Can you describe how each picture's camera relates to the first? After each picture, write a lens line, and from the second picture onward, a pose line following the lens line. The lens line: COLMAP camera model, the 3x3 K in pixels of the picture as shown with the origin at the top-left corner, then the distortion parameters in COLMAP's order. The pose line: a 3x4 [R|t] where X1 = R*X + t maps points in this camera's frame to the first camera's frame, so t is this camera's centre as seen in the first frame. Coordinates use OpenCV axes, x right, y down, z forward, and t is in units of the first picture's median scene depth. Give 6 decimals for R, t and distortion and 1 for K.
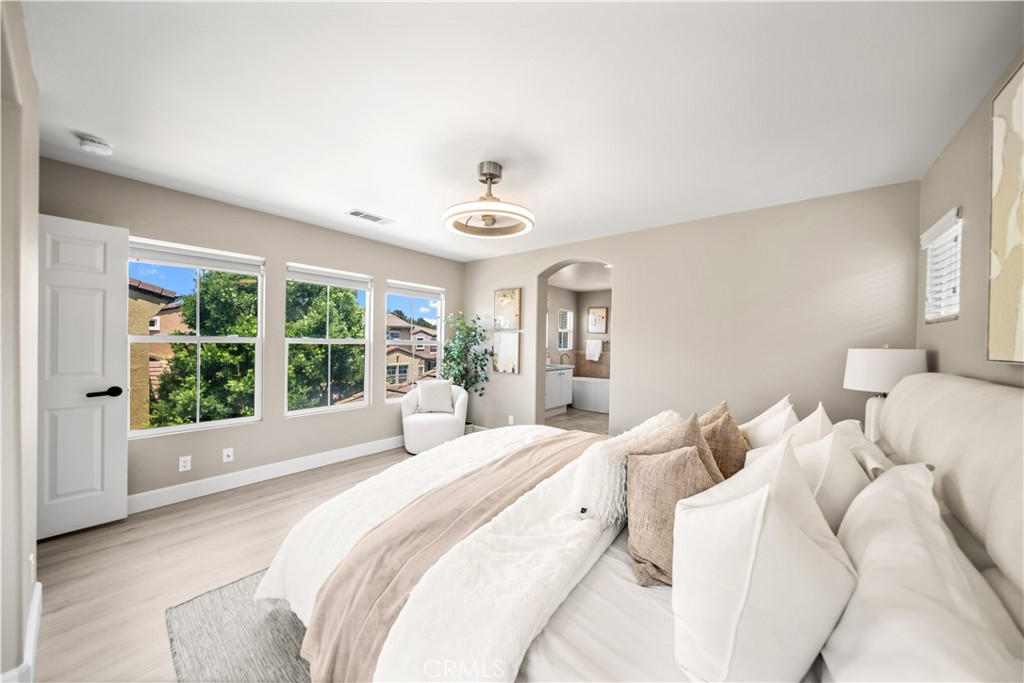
lens RADIAL K [[350.4, 0, 517.8], [0, 350.4, 343.3], [0, 0, 1]] dist [-0.003458, -0.000364]
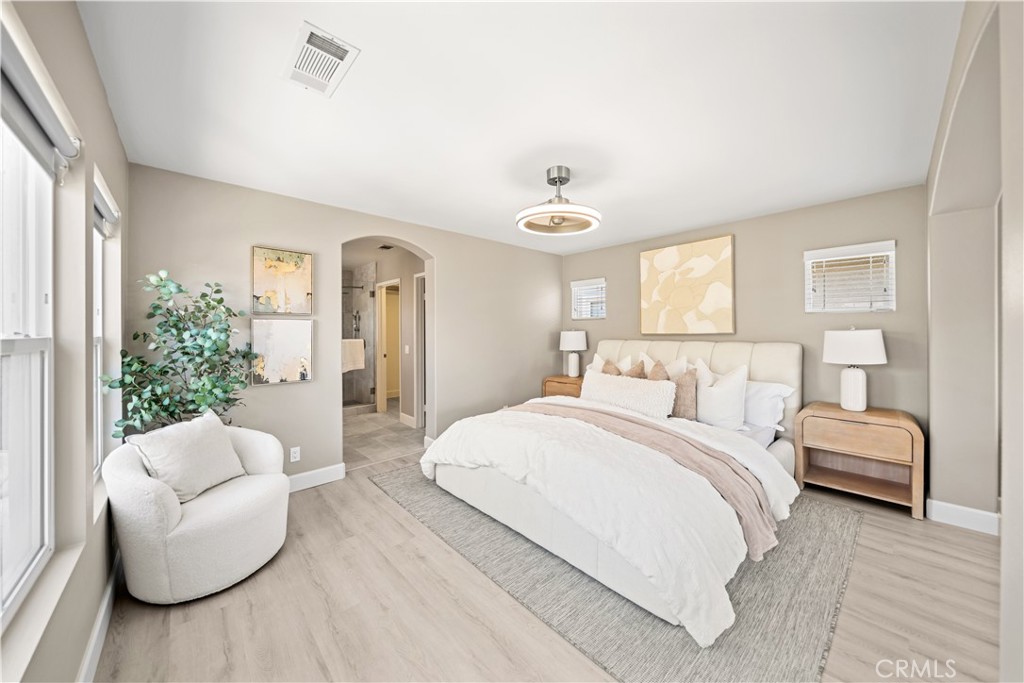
lens RADIAL K [[350.4, 0, 515.3], [0, 350.4, 335.4], [0, 0, 1]] dist [-0.003458, -0.000364]
pose [[0.148581, -0.032802, 0.988356, -0.612387], [0.013189, 0.999427, 0.031186, -0.015610], [-0.988812, 0.008402, 0.148928, 0.508666]]
